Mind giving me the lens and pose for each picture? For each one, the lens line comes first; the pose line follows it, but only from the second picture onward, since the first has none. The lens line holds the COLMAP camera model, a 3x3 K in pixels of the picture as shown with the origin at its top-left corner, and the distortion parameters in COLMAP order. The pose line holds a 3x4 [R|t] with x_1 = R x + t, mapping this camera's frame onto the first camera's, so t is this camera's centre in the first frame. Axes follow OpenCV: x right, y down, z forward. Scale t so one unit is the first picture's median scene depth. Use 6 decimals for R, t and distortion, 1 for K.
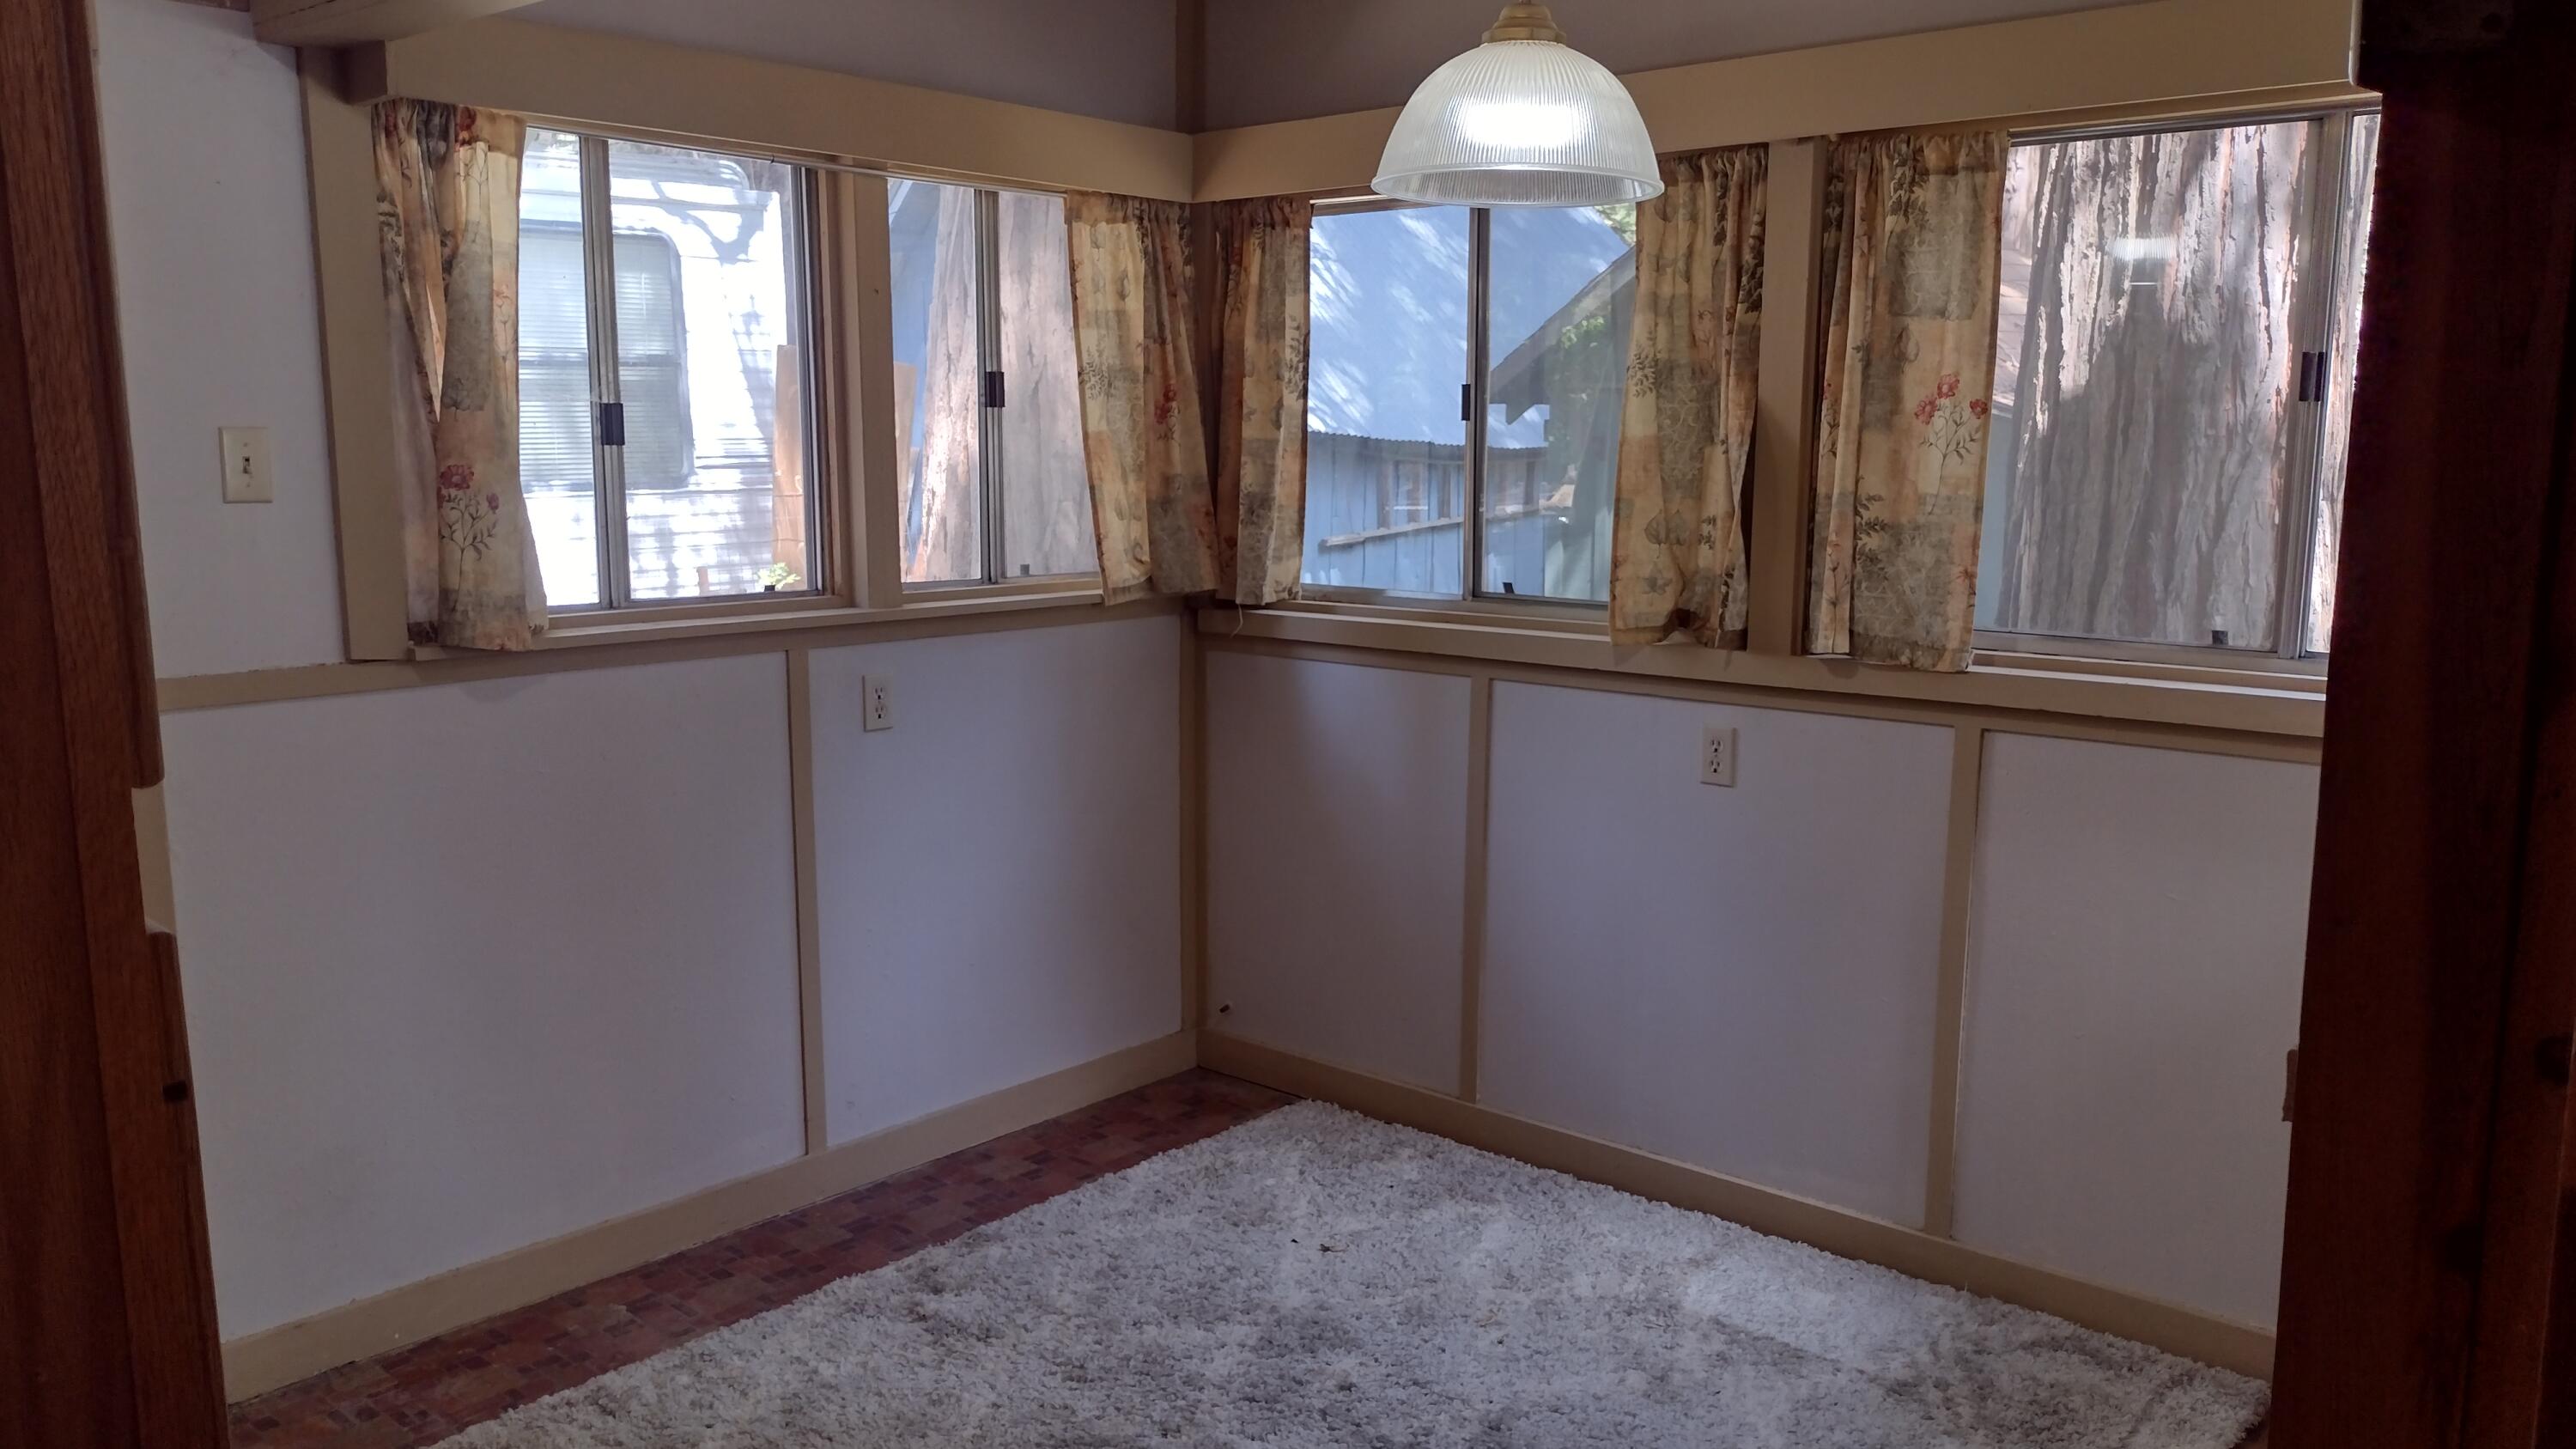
lens RADIAL K [[1977.6, 0, 1321.4], [0, 1977.6, 714.5], [0, 0, 1]] dist [0.110996, -0.243272]
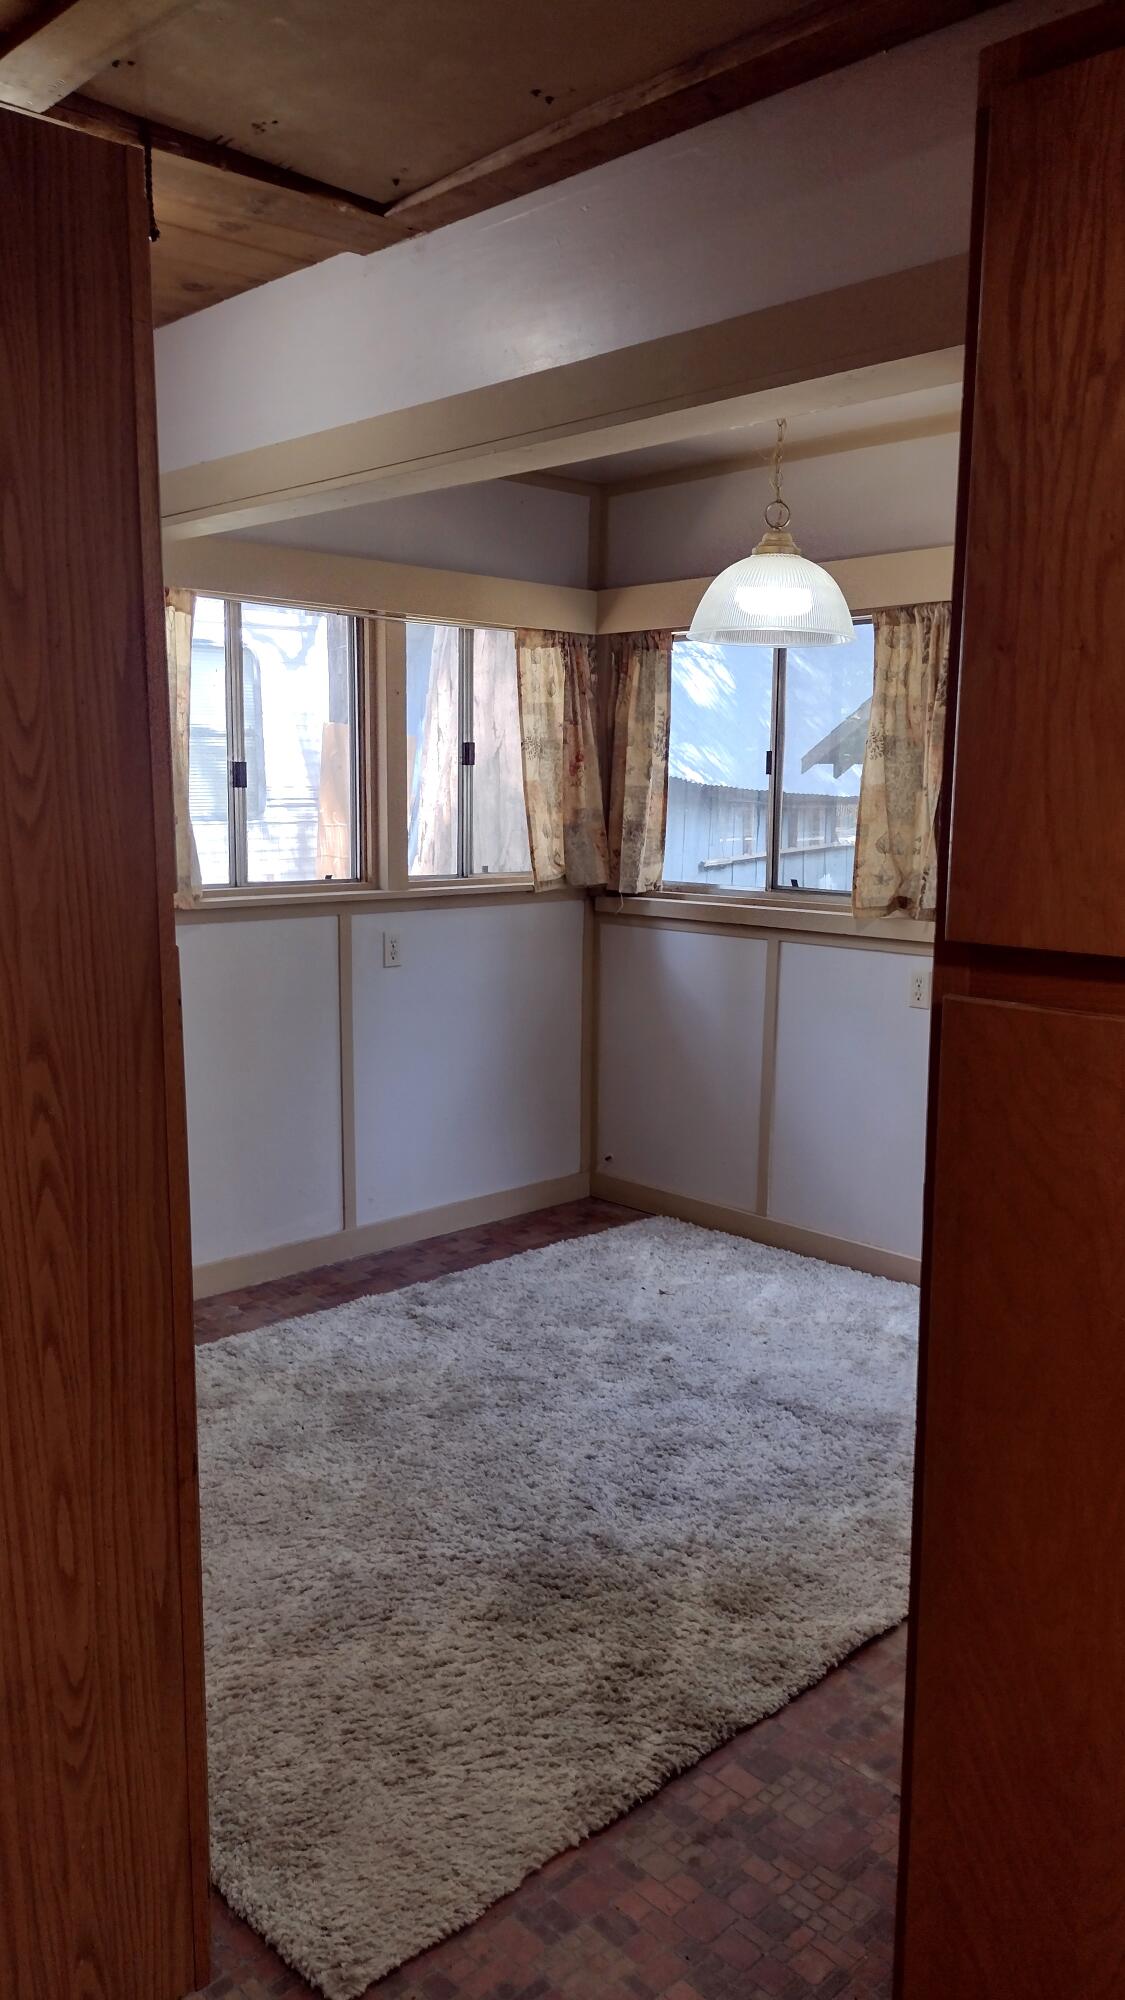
lens RADIAL K [[1512.6, 0, 556.3], [0, 1512.6, 999.9], [0, 0, 1]] dist [0.088801, -0.006212]
pose [[0.994579, 0.020615, -0.101924, 0.032630], [-0.020640, 0.999787, 0.000816, 0.030244], [0.101919, 0.001292, 0.994792, -0.195870]]
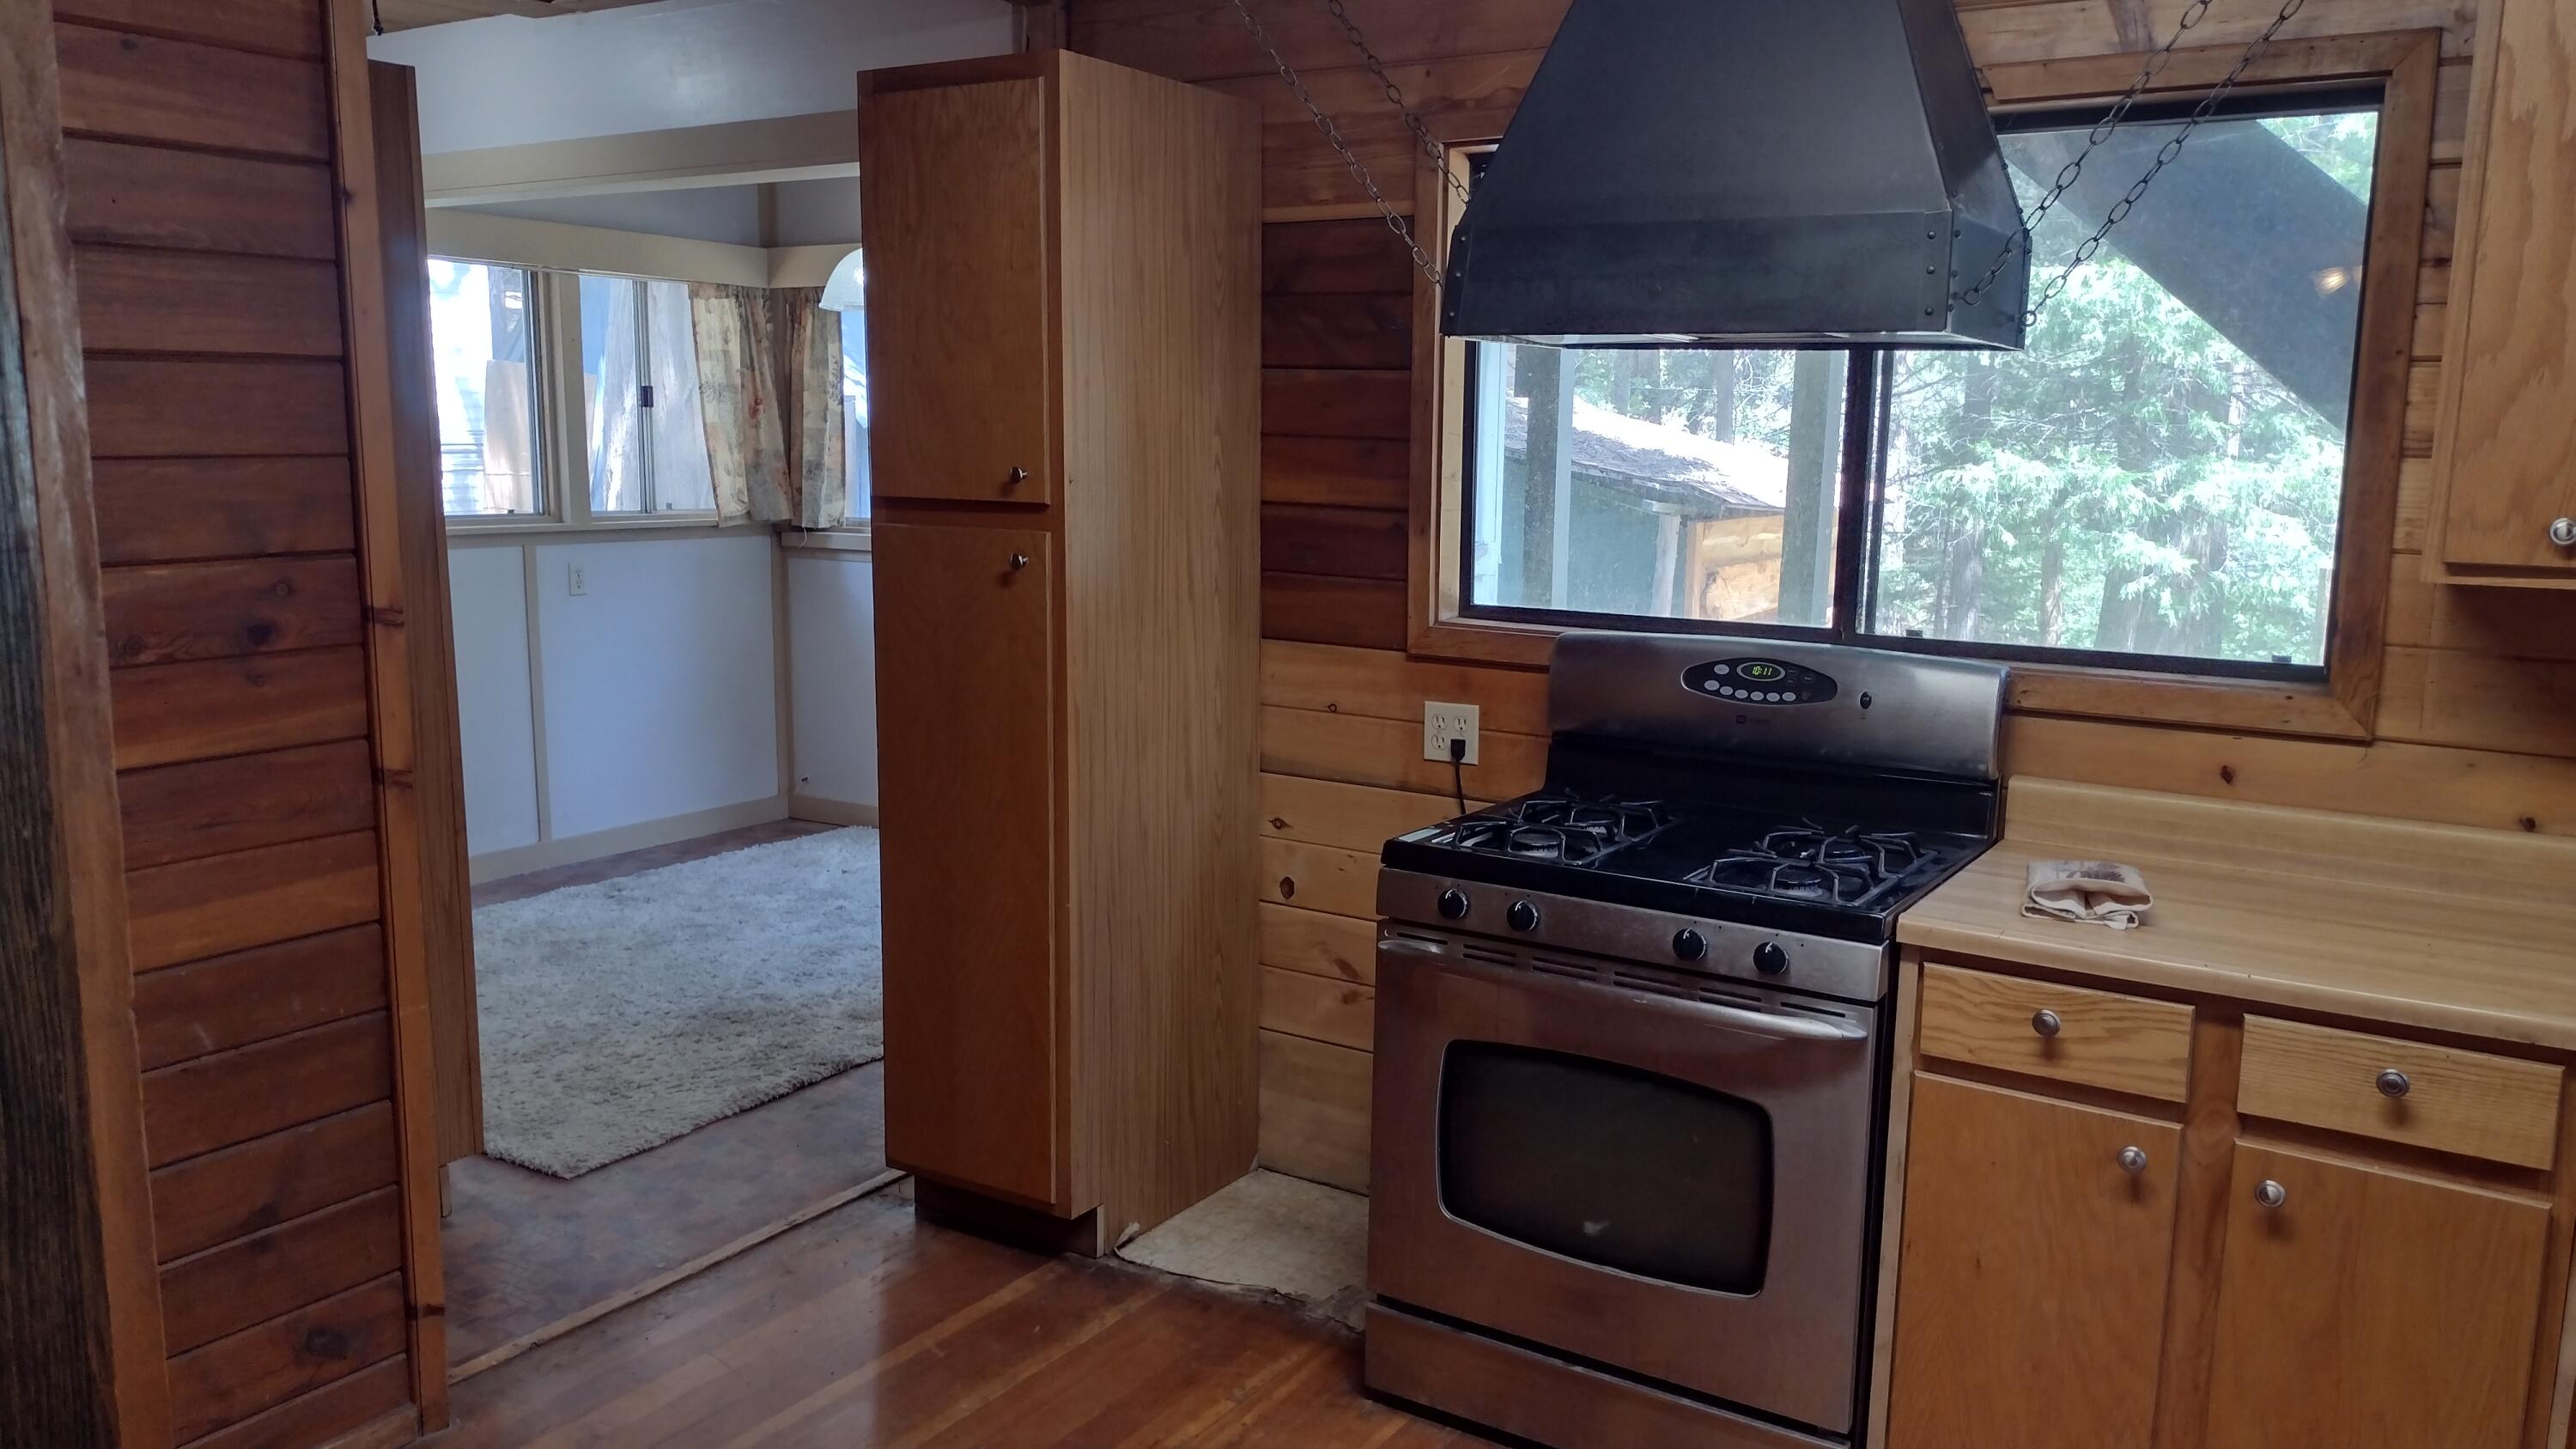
lens RADIAL K [[1902.6, 0, 1301.9], [0, 1902.6, 719.7], [0, 0, 1]] dist [0.084985, -0.107728]
pose [[0.988786, -0.014546, 0.148631, 0.141547], [0.013849, 0.999888, 0.005725, 0.111060], [-0.148697, -0.003602, 0.988876, -0.710272]]
